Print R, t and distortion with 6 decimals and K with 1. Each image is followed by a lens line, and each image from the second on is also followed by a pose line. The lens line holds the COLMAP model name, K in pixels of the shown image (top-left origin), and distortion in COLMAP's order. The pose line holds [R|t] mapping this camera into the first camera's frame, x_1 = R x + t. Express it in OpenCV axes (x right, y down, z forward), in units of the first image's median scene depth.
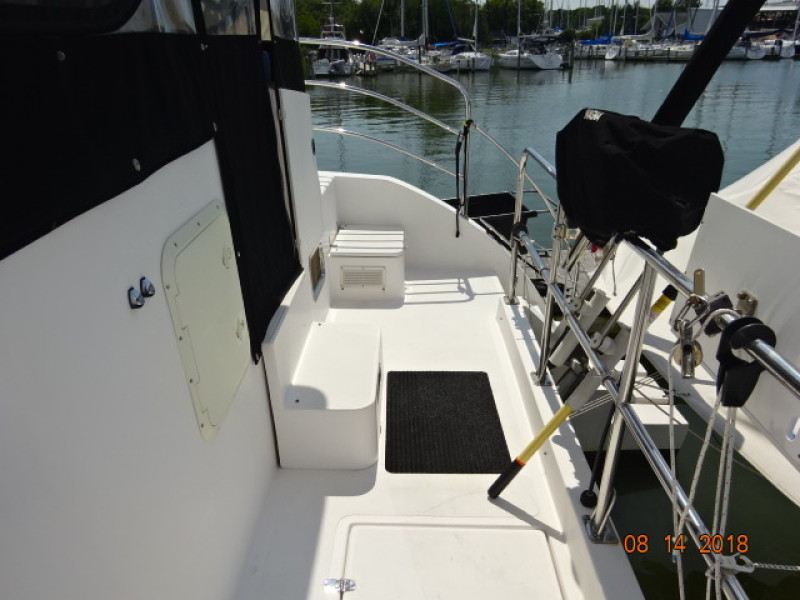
lens RADIAL K [[588.1, 0, 402.7], [0, 588.1, 302.6], [0, 0, 1]] dist [0.005394, 0.004049]
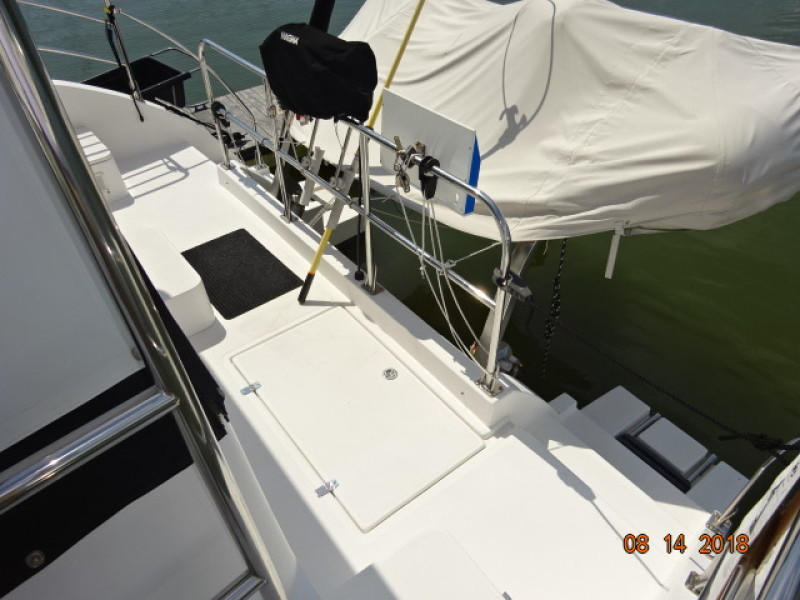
lens RADIAL K [[588.1, 0, 402.7], [0, 588.1, 302.6], [0, 0, 1]] dist [0.005394, 0.004049]
pose [[0.776491, -0.428105, 0.462371, -0.366232], [0.274256, 0.890235, 0.363683, -0.159739], [-0.567314, -0.155588, 0.808670, -0.400753]]
